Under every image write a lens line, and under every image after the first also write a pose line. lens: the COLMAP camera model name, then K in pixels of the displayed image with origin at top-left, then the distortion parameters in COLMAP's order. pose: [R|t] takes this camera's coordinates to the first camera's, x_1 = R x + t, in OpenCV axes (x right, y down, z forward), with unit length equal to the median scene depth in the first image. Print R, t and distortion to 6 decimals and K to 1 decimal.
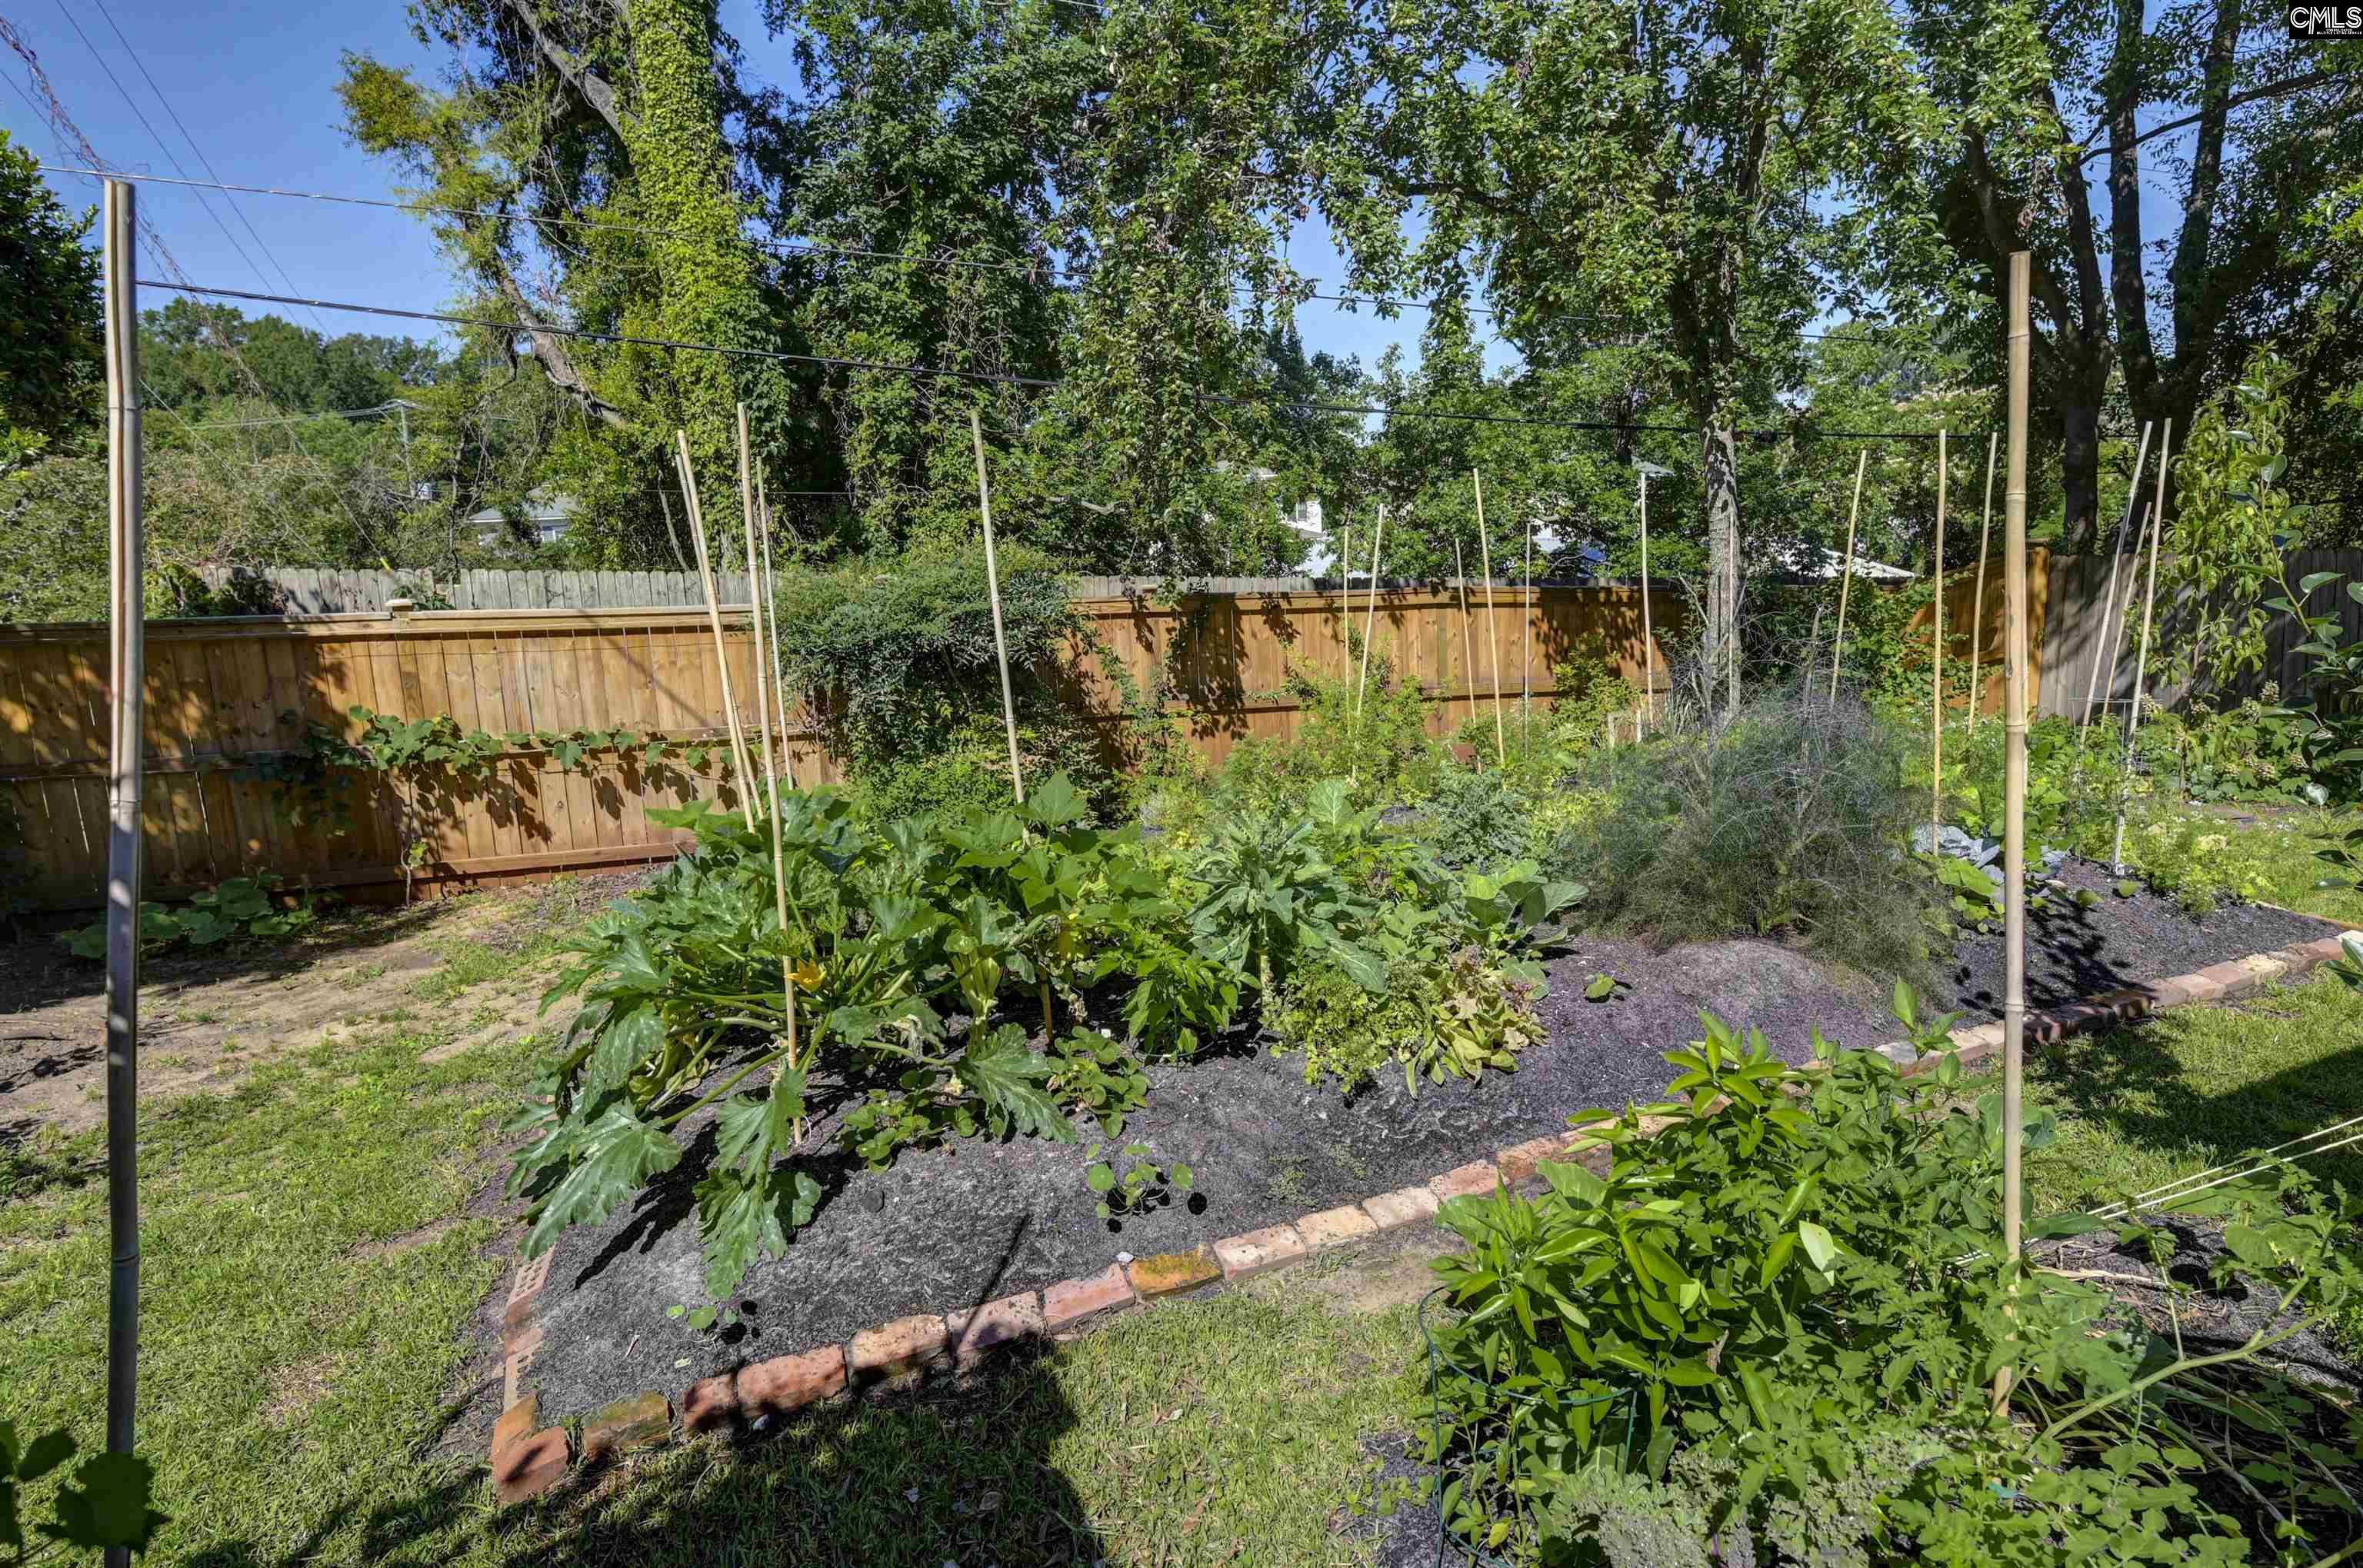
lens RADIAL K [[1227.1, 0, 1180.4], [0, 1227.1, 752.3], [0, 0, 1]] dist [0.004833, 0.000200]
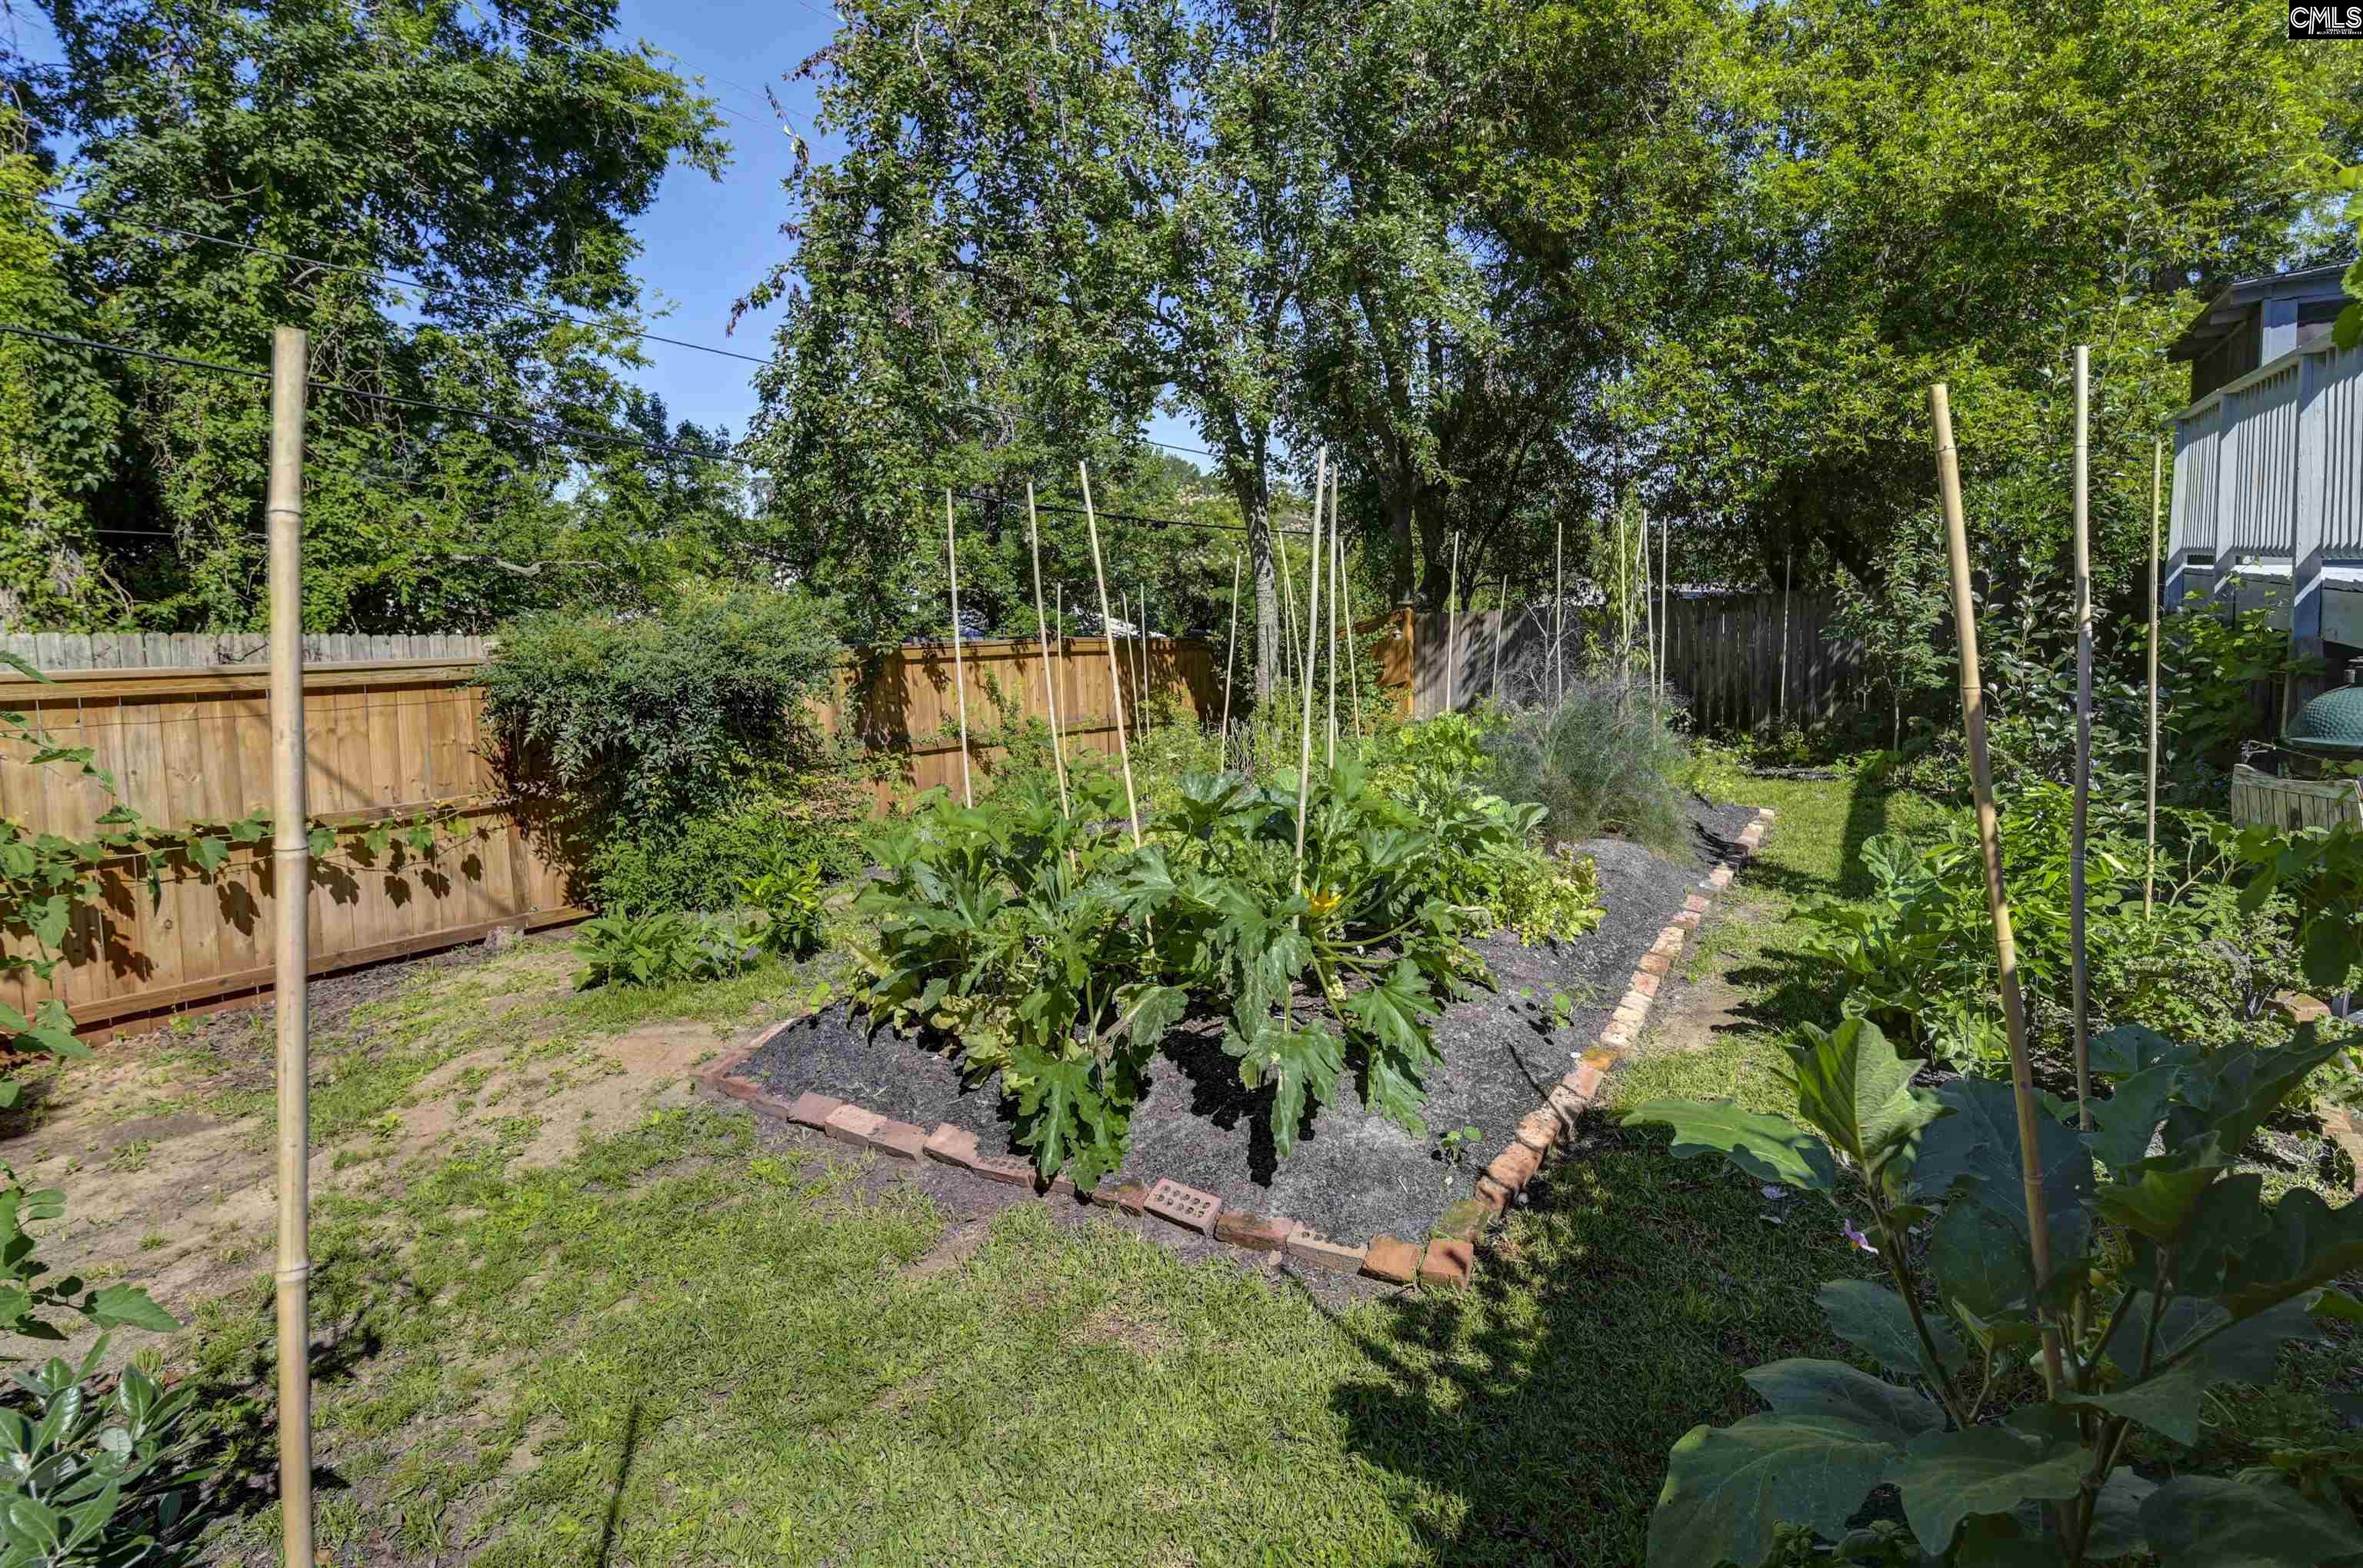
lens RADIAL K [[1170.2, 0, 1232.8], [0, 1170.2, 700.3], [0, 0, 1]] dist [0.004924, -0.009416]
pose [[0.816824, -0.041733, 0.575376, -0.292532], [0.097875, 0.992946, -0.066928, 0.013927], [-0.568524, 0.110983, 0.815146, 0.018850]]
